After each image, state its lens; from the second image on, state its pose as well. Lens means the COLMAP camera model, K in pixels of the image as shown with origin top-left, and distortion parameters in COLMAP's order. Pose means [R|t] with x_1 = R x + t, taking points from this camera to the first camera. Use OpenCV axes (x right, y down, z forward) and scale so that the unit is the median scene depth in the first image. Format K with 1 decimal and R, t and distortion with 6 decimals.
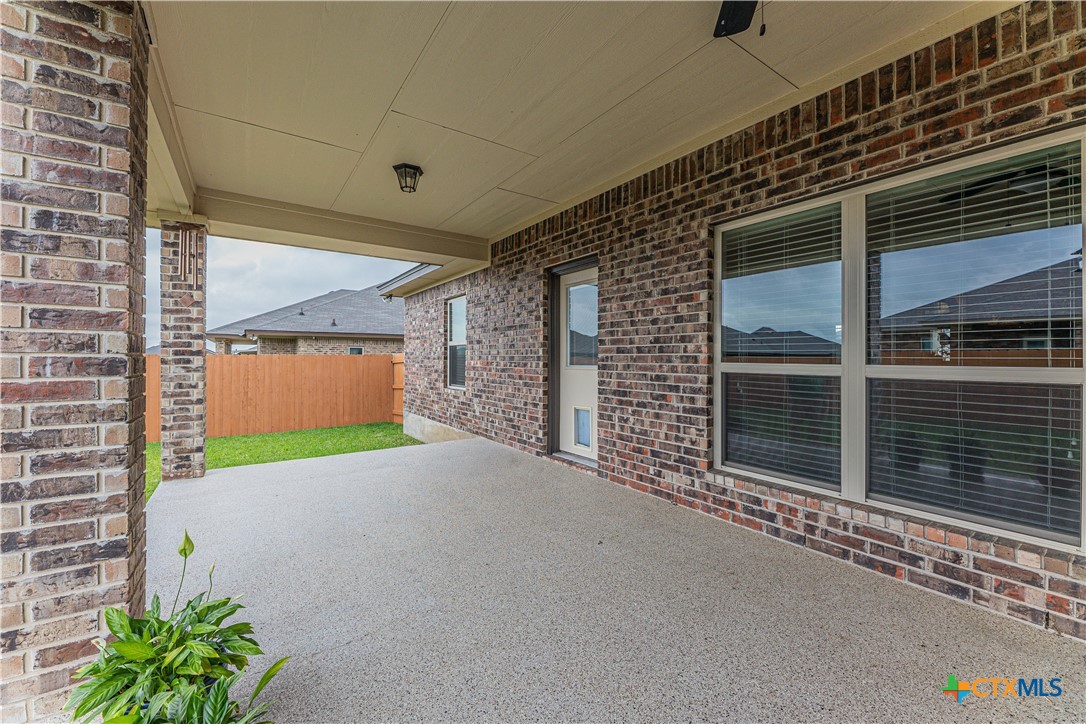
lens RADIAL K [[439.9, 0, 537.5], [0, 439.9, 356.7], [0, 0, 1]] dist [-0.001203, -0.000367]
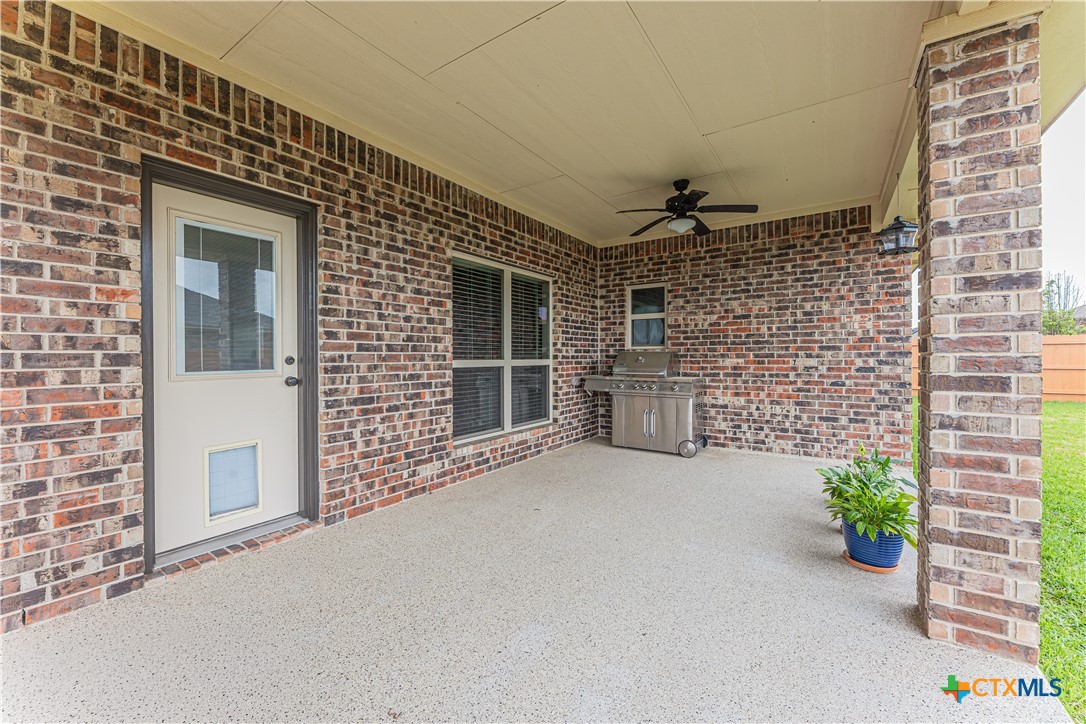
lens RADIAL K [[439.9, 0, 537.5], [0, 439.9, 356.7], [0, 0, 1]] dist [-0.001203, -0.000367]
pose [[-0.376877, -0.003074, 0.926258, -0.748246], [-0.000081, 0.999995, 0.003285, -0.000427], [-0.926263, 0.001163, -0.376876, 1.117069]]
